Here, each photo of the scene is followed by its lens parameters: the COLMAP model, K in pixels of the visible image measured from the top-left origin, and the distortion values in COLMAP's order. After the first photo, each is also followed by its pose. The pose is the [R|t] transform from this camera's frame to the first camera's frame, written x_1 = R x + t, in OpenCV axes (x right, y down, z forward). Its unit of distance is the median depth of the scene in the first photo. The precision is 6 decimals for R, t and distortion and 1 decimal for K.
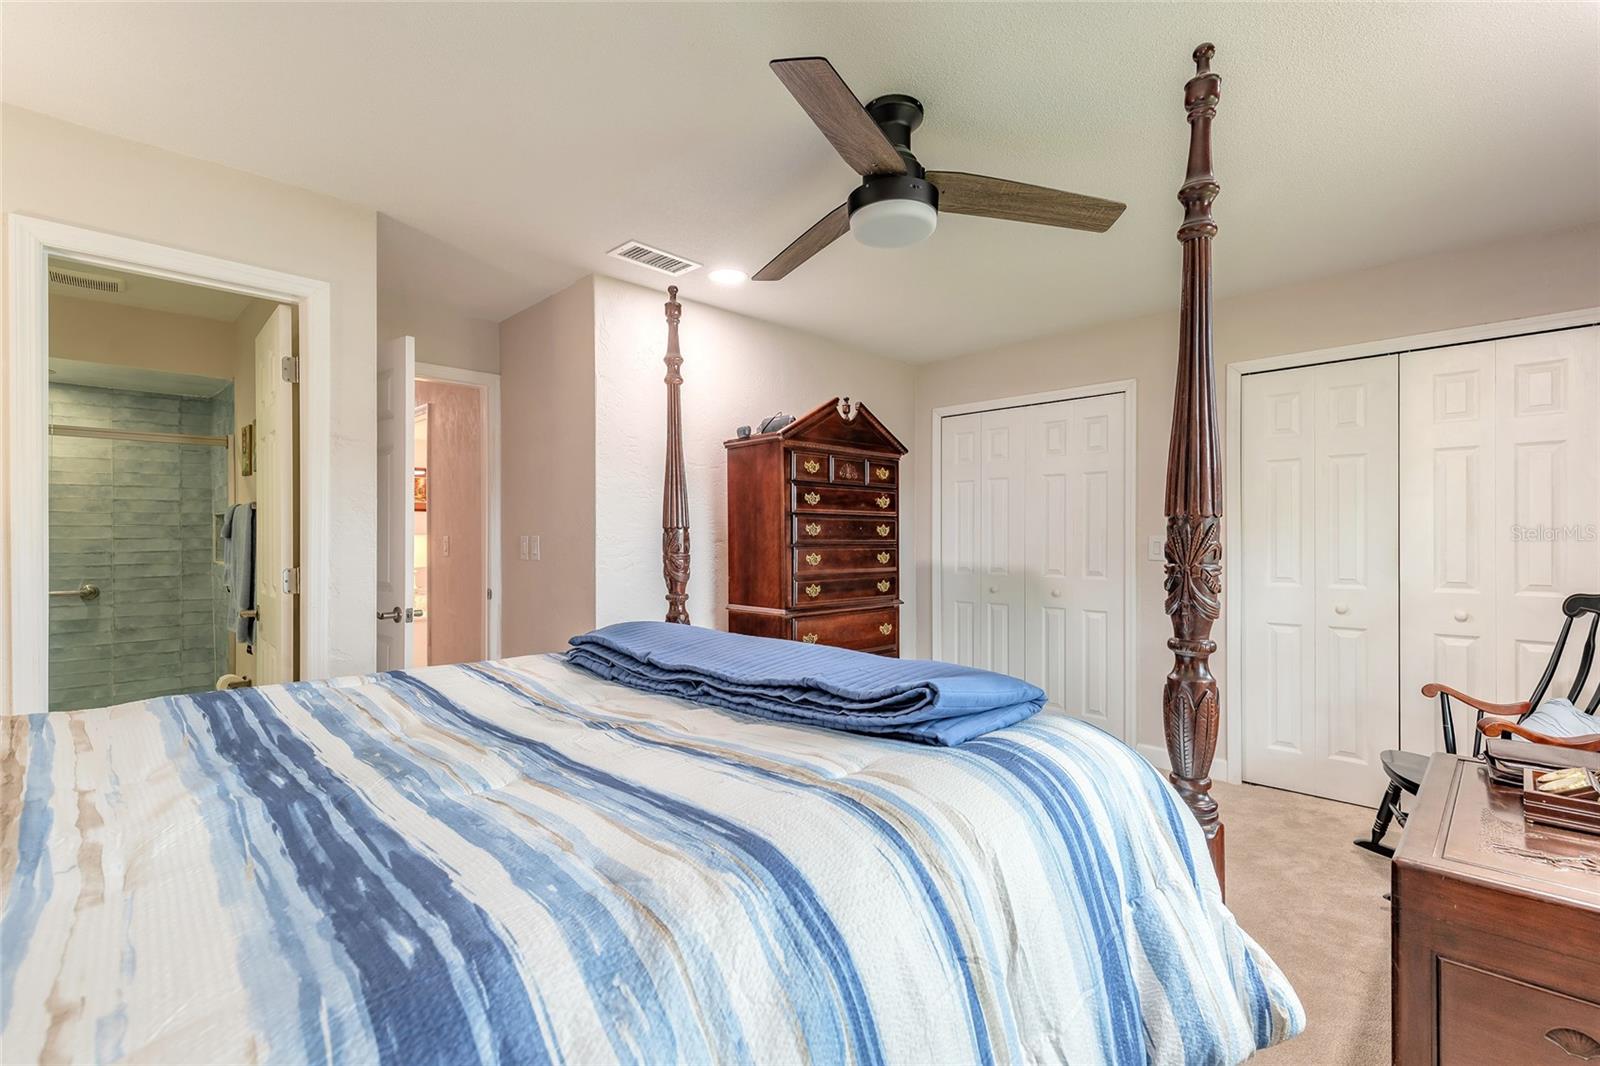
lens RADIAL K [[720.5, 0, 793.9], [0, 720.5, 542.5], [0, 0, 1]] dist [0.007813, -0.002192]
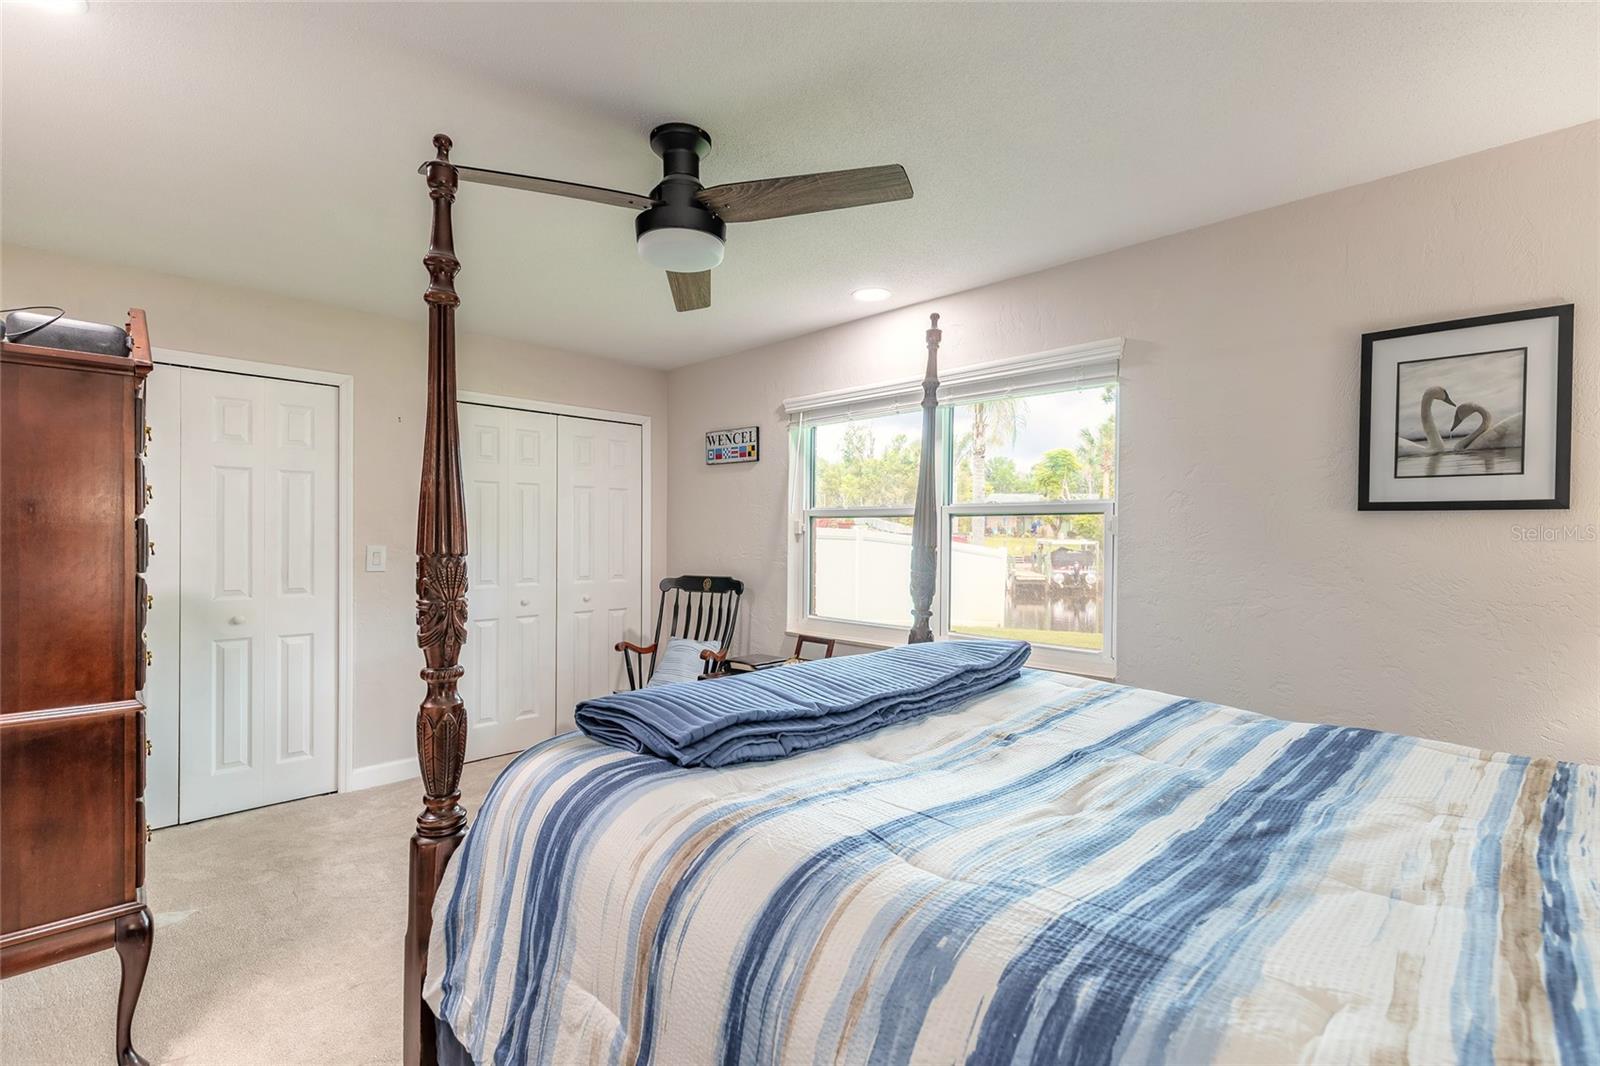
lens RADIAL K [[720.5, 0, 793.3], [0, 720.5, 533.5], [0, 0, 1]] dist [0.007813, -0.002192]
pose [[0.005652, 0.003992, 0.999976, -2.033408], [0.000987, 0.999992, -0.003998, -0.094951], [-0.999984, 0.001009, 0.005648, 1.932400]]
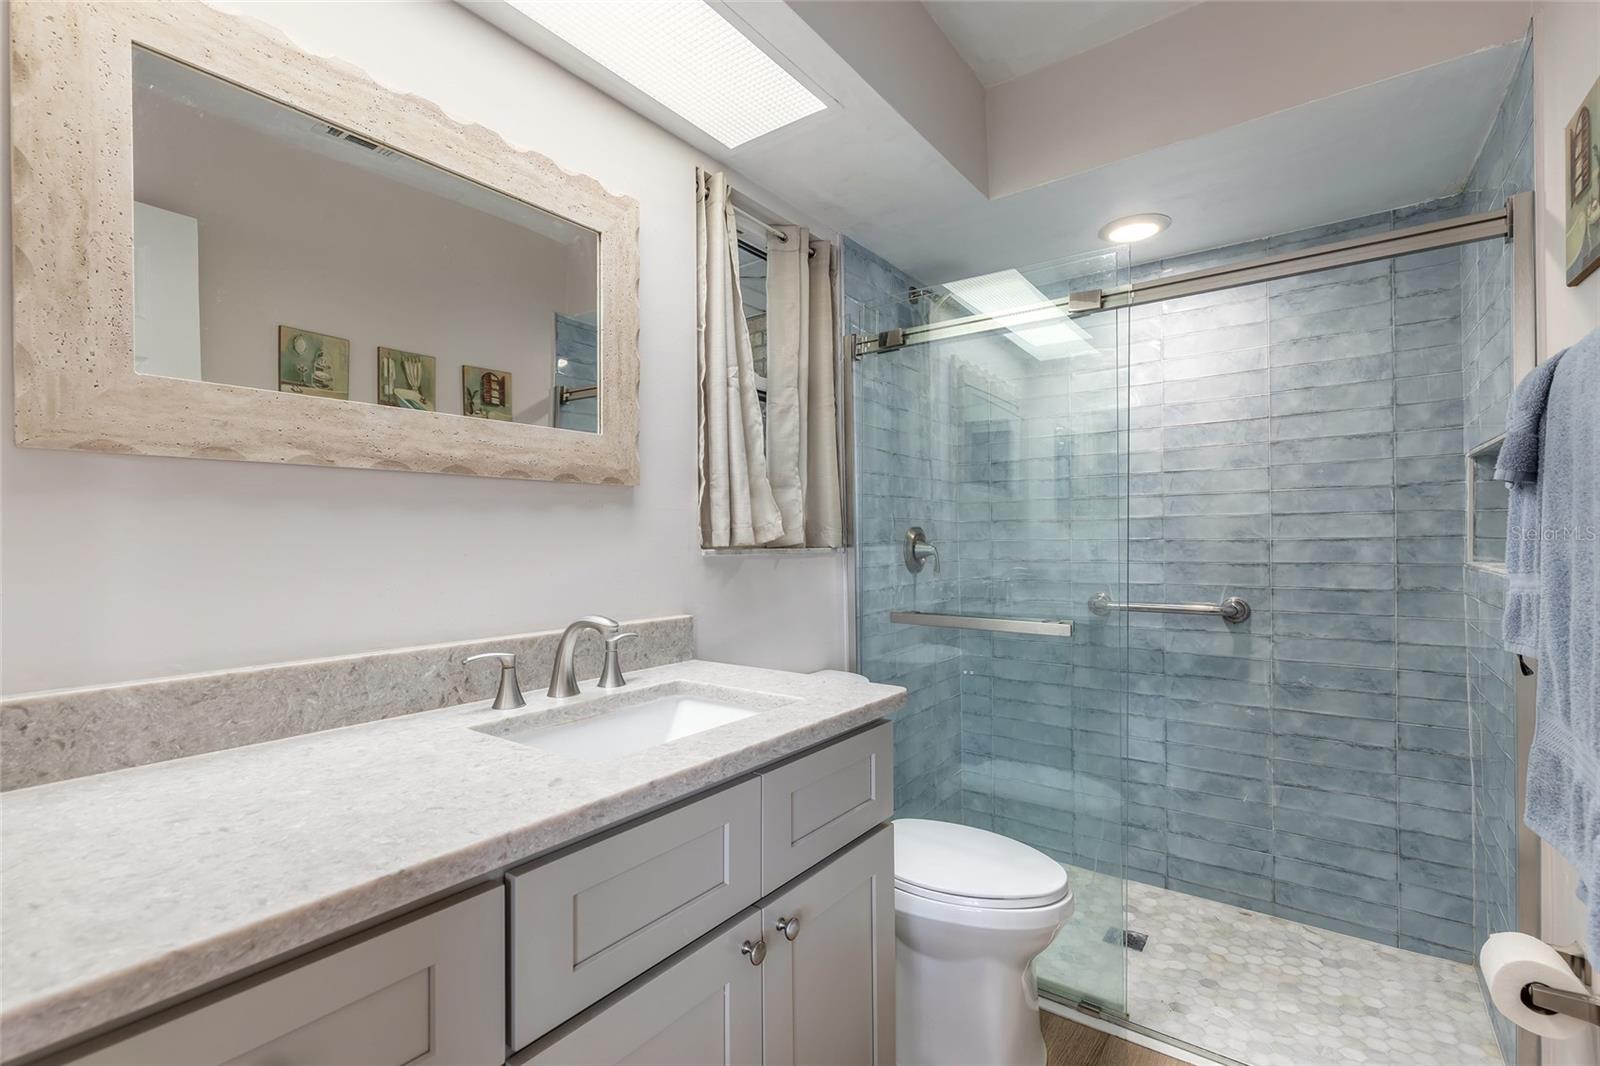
lens RADIAL K [[720.5, 0, 802.1], [0, 720.5, 536.8], [0, 0, 1]] dist [0.007813, -0.002192]
pose [[0.152789, -0.003495, -0.988253, -0.439185], [-0.000556, 0.999993, -0.003622, 0.012638], [0.988259, 0.001103, 0.152786, 0.545819]]
